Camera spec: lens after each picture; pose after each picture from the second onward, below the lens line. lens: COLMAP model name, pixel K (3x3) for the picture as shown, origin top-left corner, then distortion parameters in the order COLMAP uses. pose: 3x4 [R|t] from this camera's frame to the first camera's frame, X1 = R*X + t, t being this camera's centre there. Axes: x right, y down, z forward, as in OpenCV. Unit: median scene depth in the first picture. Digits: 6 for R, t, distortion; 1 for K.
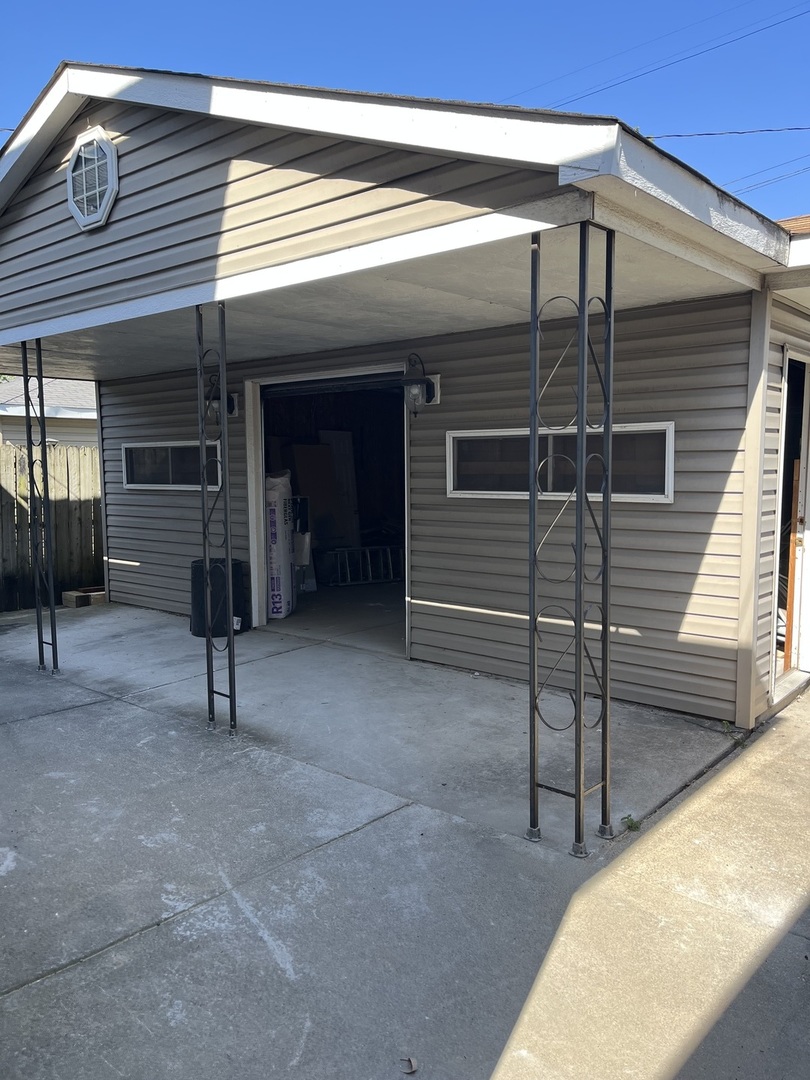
lens RADIAL K [[817.1, 0, 405.1], [0, 817.1, 549.7], [0, 0, 1]] dist [0.068814, -0.075986]
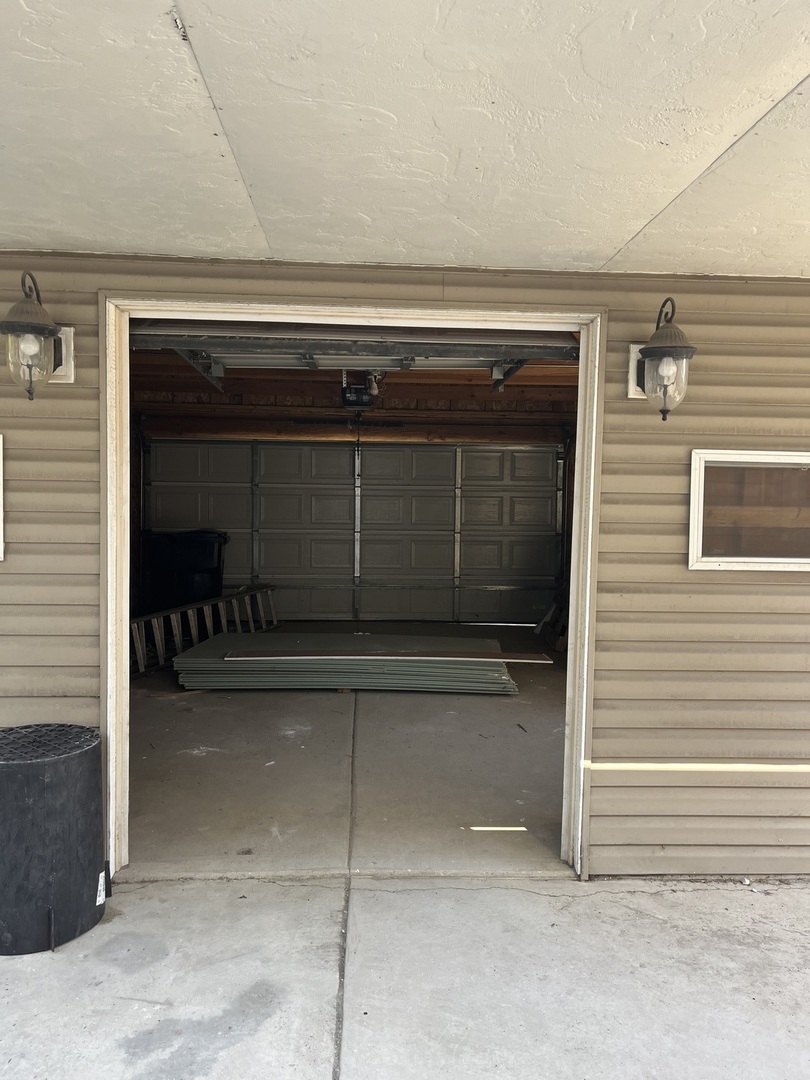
lens RADIAL K [[817.1, 0, 405.8], [0, 817.1, 537.9], [0, 0, 1]] dist [0.068814, -0.075986]
pose [[0.721732, -0.015720, 0.691994, -0.945639], [0.049968, 0.998317, -0.029437, -0.158530], [-0.690367, 0.055823, 0.721303, 1.477288]]
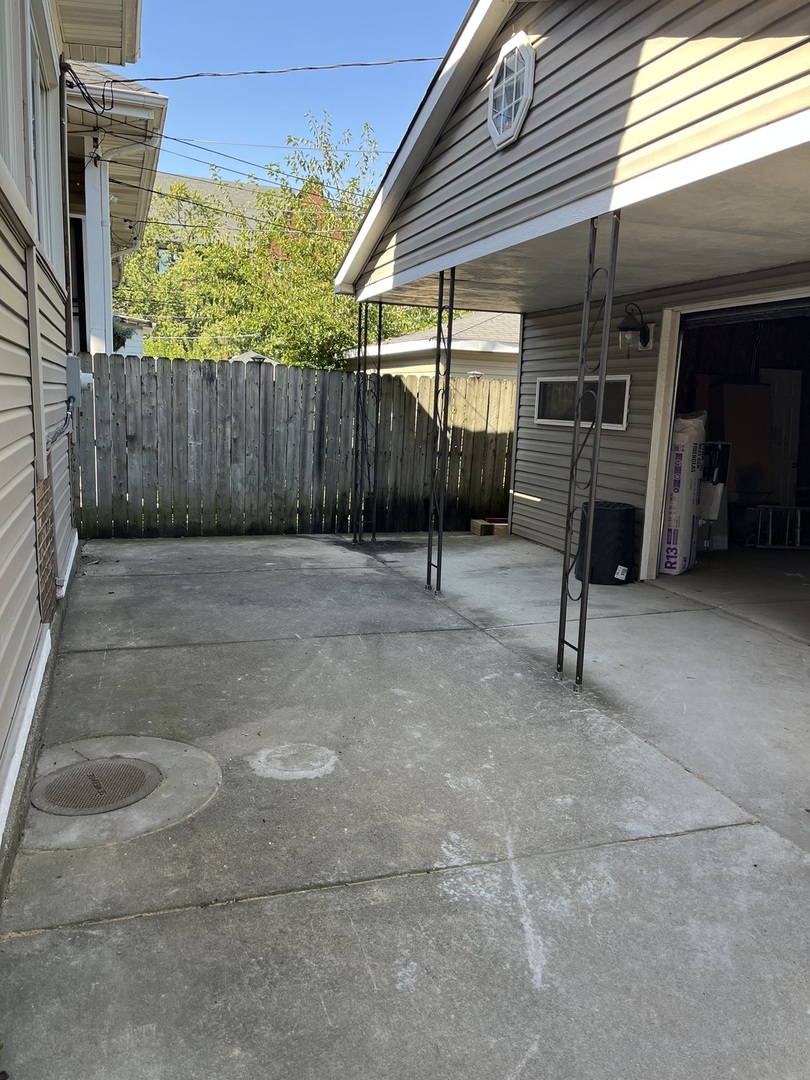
lens RADIAL K [[817.1, 0, 419.8], [0, 817.1, 549.0], [0, 0, 1]] dist [0.068814, -0.075986]
pose [[0.868672, 0.129880, -0.478058, 0.098478], [-0.096821, 0.990921, 0.093284, -0.006879], [0.485833, -0.034747, 0.873361, 0.167902]]
